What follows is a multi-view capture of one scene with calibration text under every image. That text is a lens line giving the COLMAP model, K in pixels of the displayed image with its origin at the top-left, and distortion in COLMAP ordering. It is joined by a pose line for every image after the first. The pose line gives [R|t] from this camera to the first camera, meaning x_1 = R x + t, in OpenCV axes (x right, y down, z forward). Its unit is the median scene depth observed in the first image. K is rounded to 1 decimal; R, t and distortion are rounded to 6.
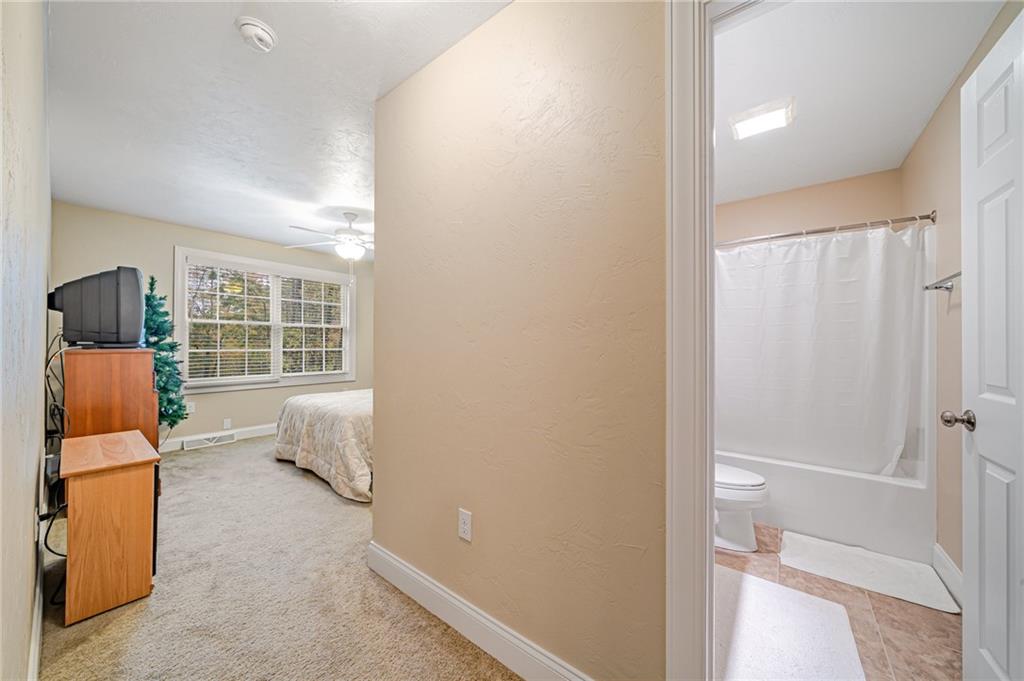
lens RADIAL K [[353.5, 0, 515.5], [0, 353.5, 342.2], [0, 0, 1]] dist [-0.000069, 0.000048]
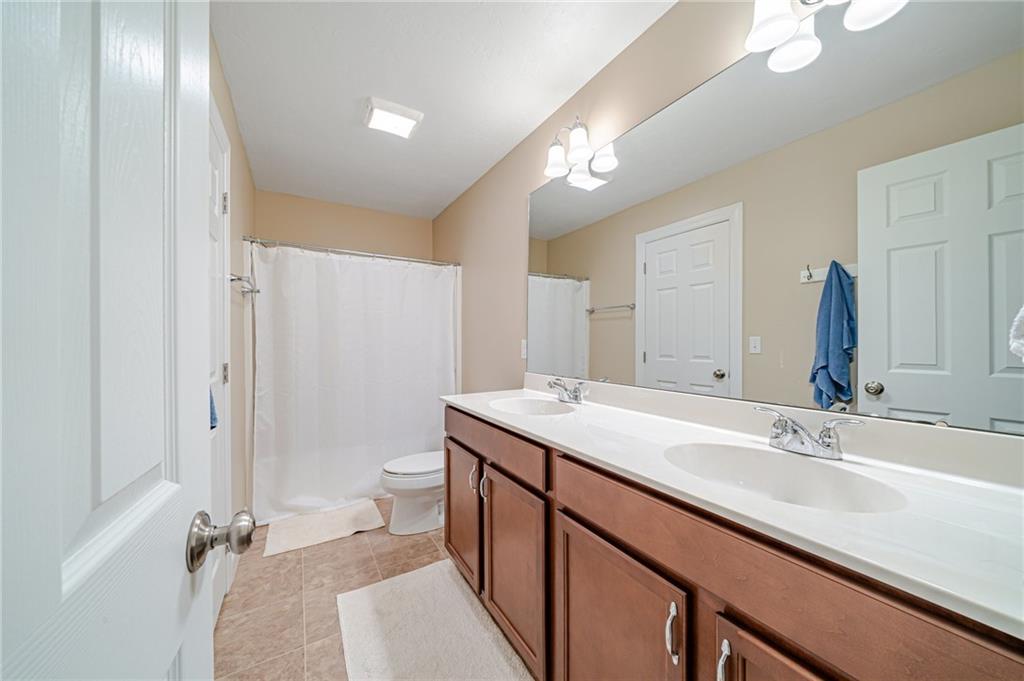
lens RADIAL K [[353.5, 0, 515.5], [0, 353.5, 342.2], [0, 0, 1]] dist [-0.000069, 0.000048]
pose [[0.384278, -0.005163, 0.923203, -0.734367], [-0.004708, 0.999960, 0.007552, 0.016282], [-0.923205, -0.007249, 0.384239, 1.794048]]
